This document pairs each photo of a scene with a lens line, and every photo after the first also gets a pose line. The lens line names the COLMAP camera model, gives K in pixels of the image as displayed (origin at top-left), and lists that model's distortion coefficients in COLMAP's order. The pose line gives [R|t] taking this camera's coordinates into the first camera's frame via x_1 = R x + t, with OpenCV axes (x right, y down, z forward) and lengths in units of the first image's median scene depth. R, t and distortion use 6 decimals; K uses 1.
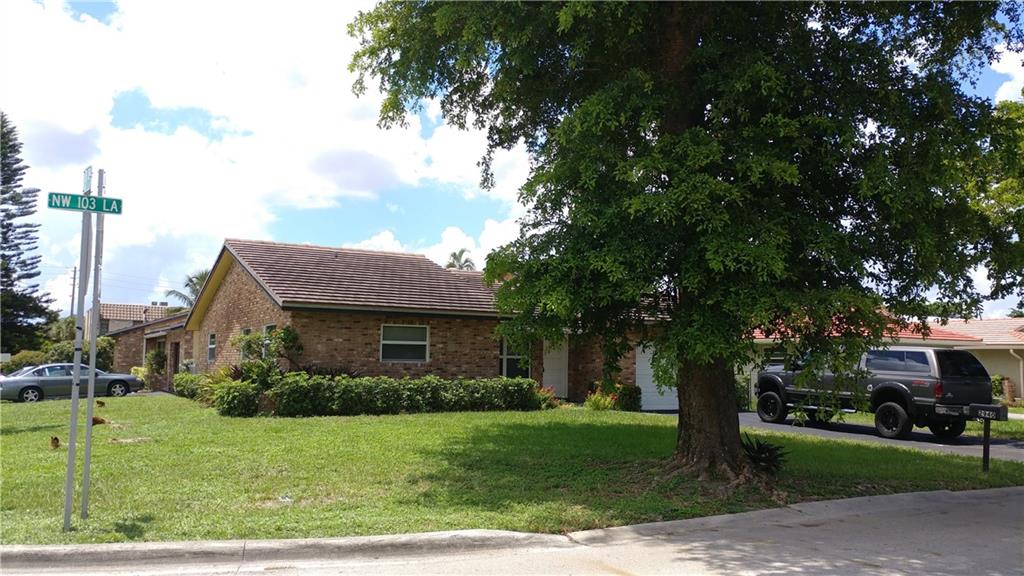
lens RADIAL K [[855.8, 0, 512.4], [0, 855.8, 307.0], [0, 0, 1]] dist [0.071241, -0.119269]
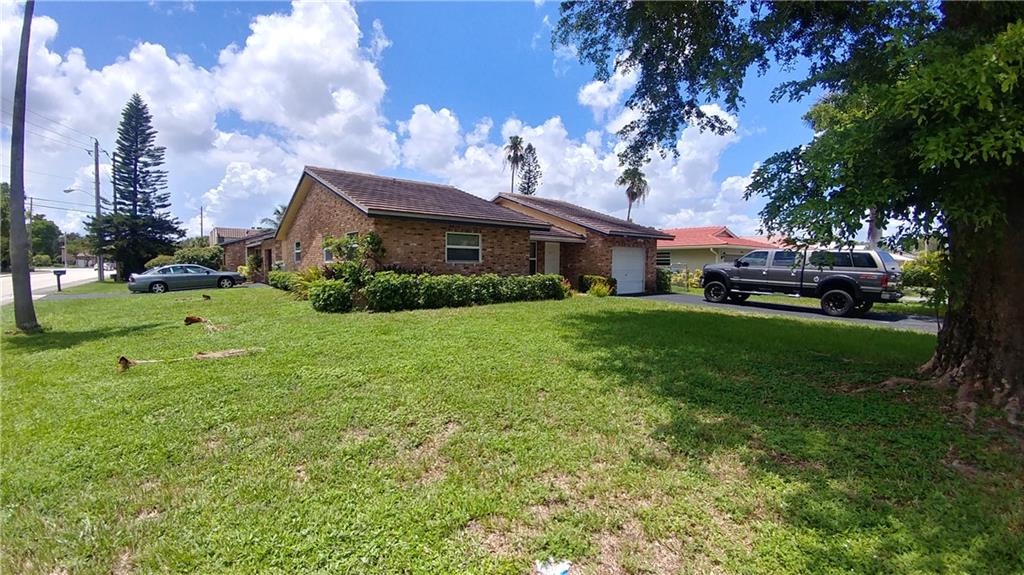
lens RADIAL K [[417.7, 0, 516.5], [0, 417.7, 284.8], [0, 0, 1]] dist [0.022136, -0.036354]
pose [[0.987104, -0.011748, 0.159648, -0.146391], [-0.007015, 0.993171, 0.116453, 0.024099], [-0.159926, -0.116071, 0.980281, 0.373574]]
